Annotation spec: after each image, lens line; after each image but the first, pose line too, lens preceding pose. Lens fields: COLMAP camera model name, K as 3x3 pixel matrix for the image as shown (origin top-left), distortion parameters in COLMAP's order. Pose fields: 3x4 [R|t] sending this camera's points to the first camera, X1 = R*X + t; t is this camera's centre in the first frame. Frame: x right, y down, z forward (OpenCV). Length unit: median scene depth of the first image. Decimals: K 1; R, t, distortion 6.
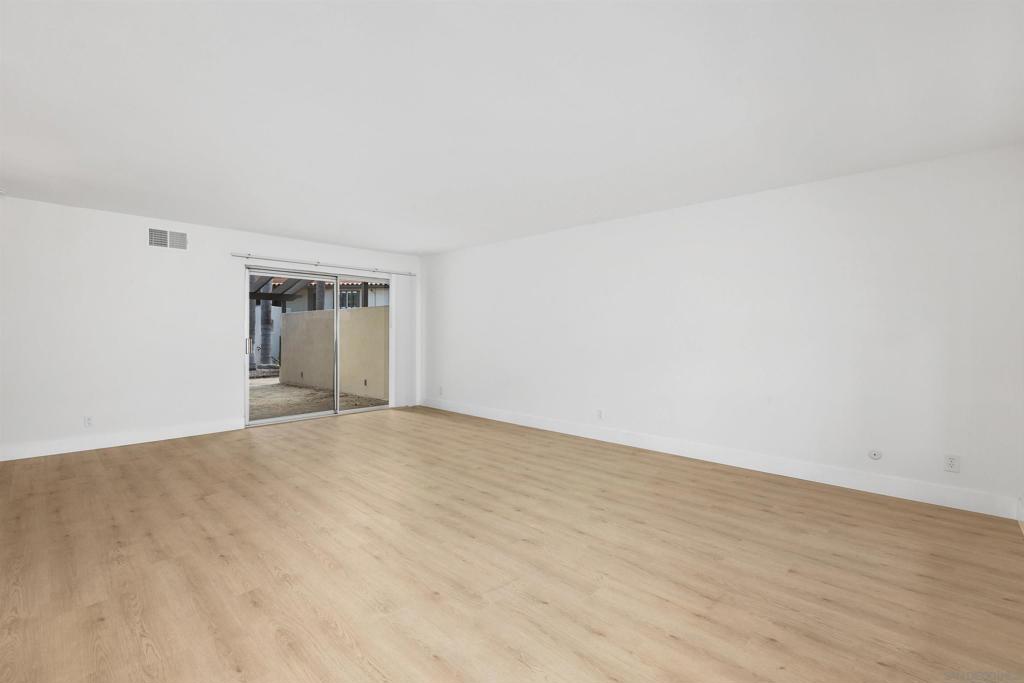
lens RADIAL K [[452.1, 0, 515.8], [0, 452.1, 334.4], [0, 0, 1]] dist [-0.001471, 0.000032]
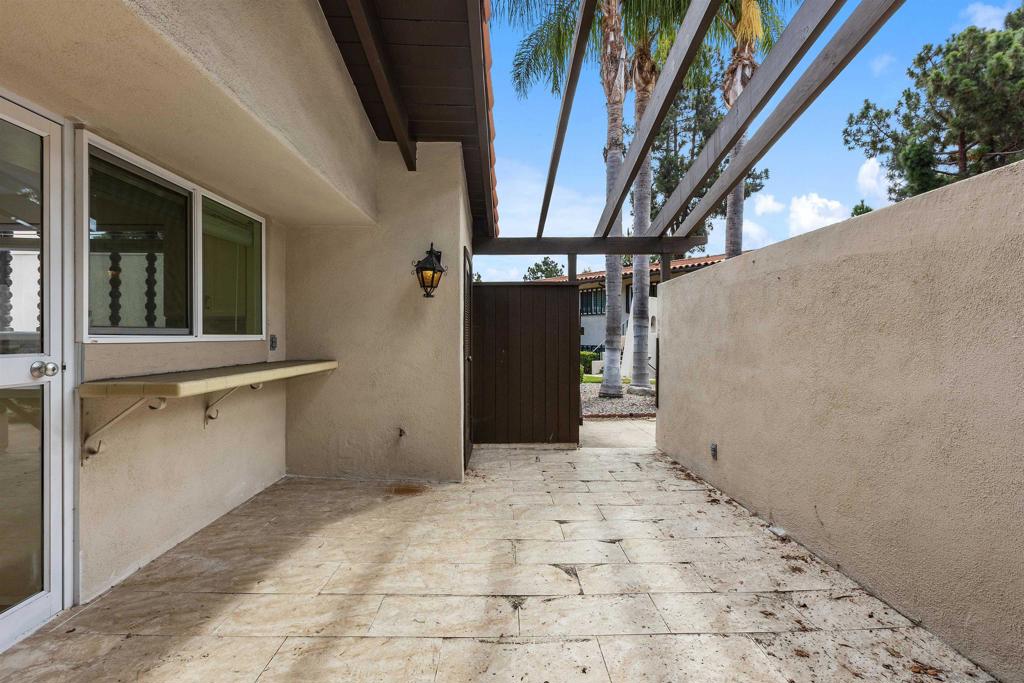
lens RADIAL K [[470.3, 0, 515.8], [0, 470.3, 336.2], [0, 0, 1]] dist [0.002252, -0.000681]
pose [[0.705121, -0.005719, -0.709064, -1.042994], [0.004298, 0.999984, -0.003791, 0.012001], [0.709074, -0.000374, 0.705134, 2.054394]]
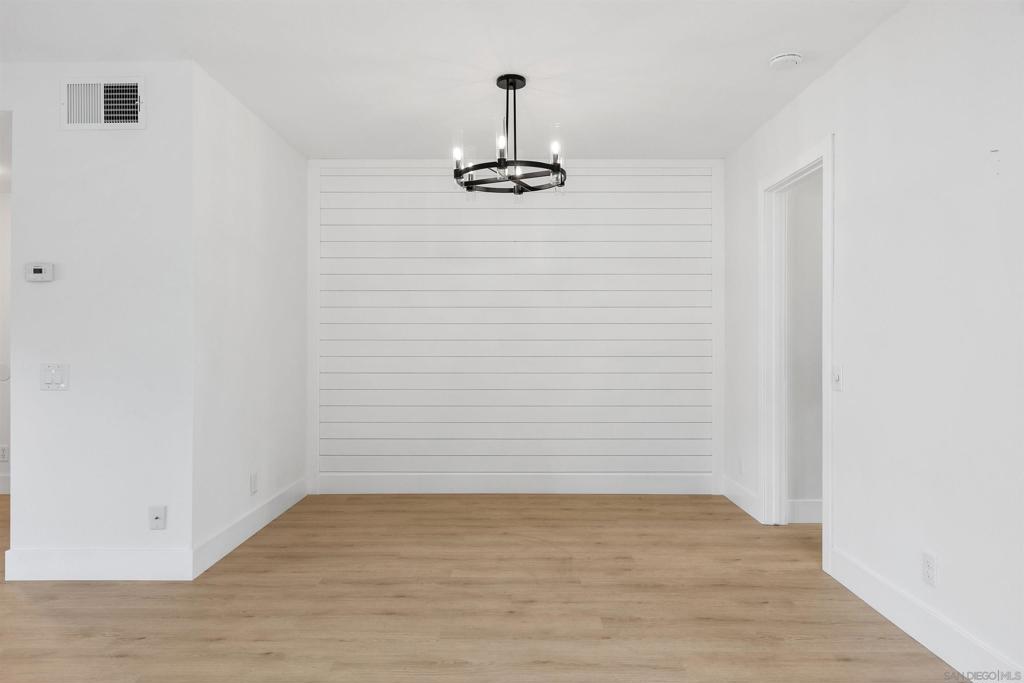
lens RADIAL K [[642.1, 0, 512.0], [0, 642.1, 341.5], [0, 0, 1]] dist [-0.004545, -0.001612]
pose [[-0.727943, -0.004047, -0.685626, -0.468897], [-0.002944, 0.999992, -0.002777, 0.016715], [0.685632, -0.000003, -0.727949, 1.542013]]
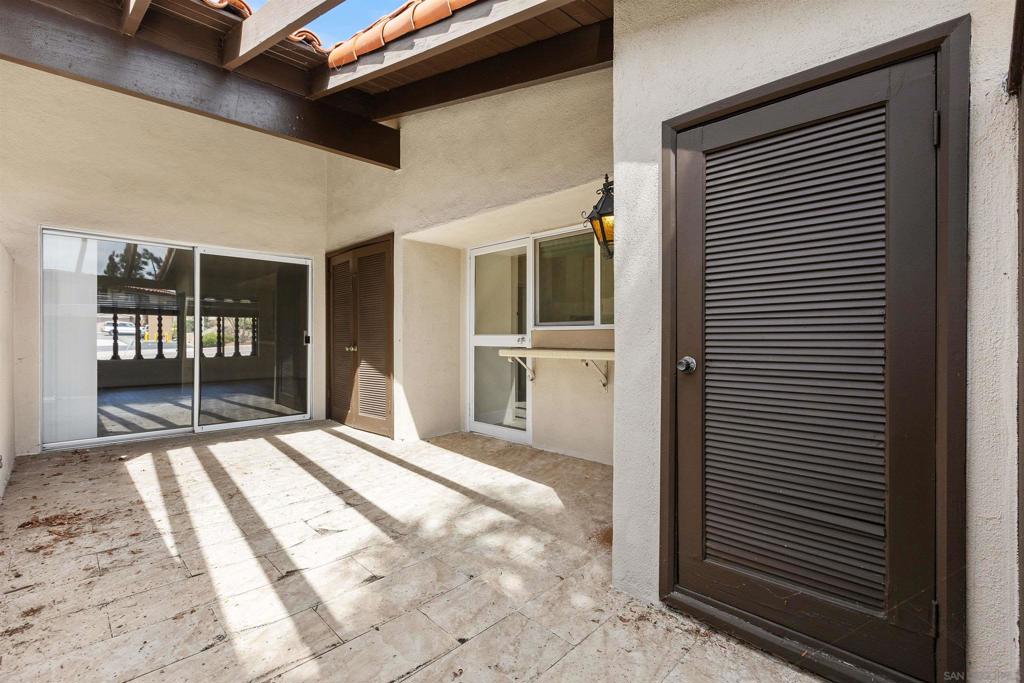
lens RADIAL K [[470.3, 0, 515.8], [0, 470.3, 336.2], [0, 0, 1]] dist [0.002252, -0.000681]
pose [[-0.999295, -0.004701, 0.037246, -1.842468], [-0.004812, 0.999984, -0.002871, 0.036348], [-0.037231, -0.003049, -0.999302, 3.394607]]
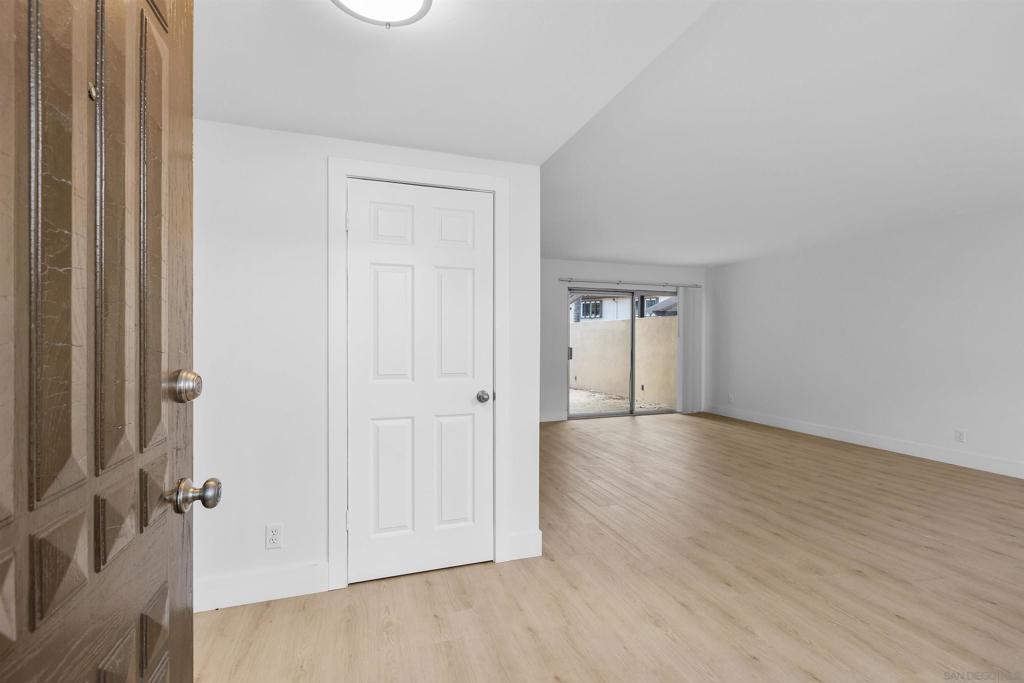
lens RADIAL K [[453.6, 0, 509.6], [0, 453.6, 344.1], [0, 0, 1]] dist [-0.005951, -0.000171]
pose [[0.881925, 0.002697, -0.471383, -0.257963], [0.000567, 0.999977, 0.006782, -0.012605], [0.471390, -0.006248, 0.881903, -0.270888]]
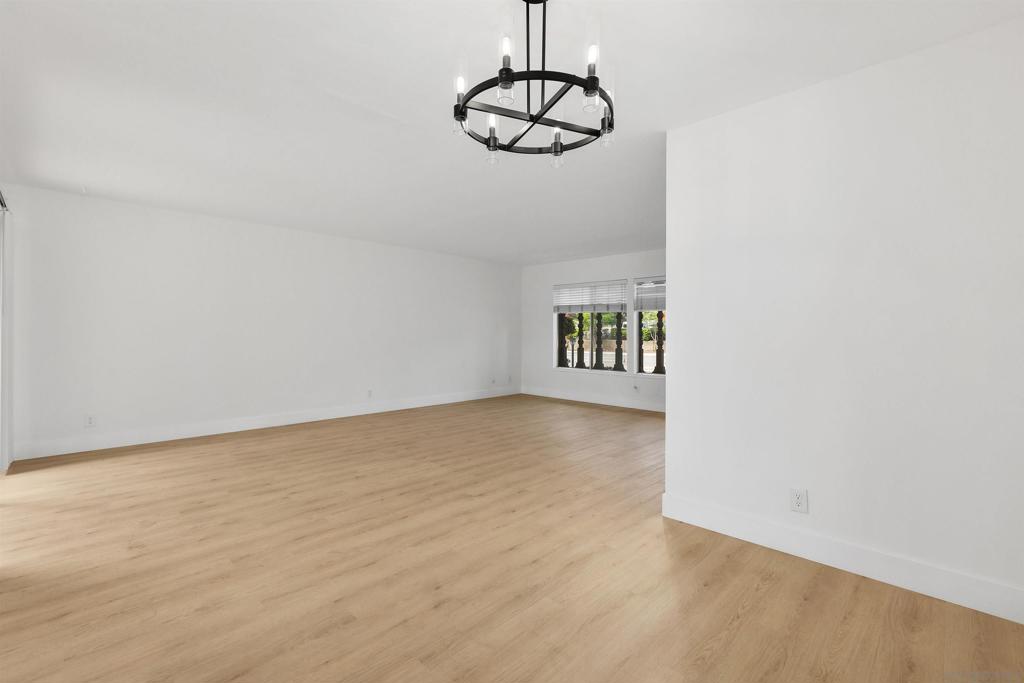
lens RADIAL K [[456.6, 0, 518.0], [0, 456.6, 327.1], [0, 0, 1]] dist [-0.004689, -0.000657]
pose [[0.006825, 0.007552, 0.999948, -1.615450], [-0.007430, 0.999944, -0.007501, -0.000870], [-0.999949, -0.007379, 0.006880, 0.864378]]
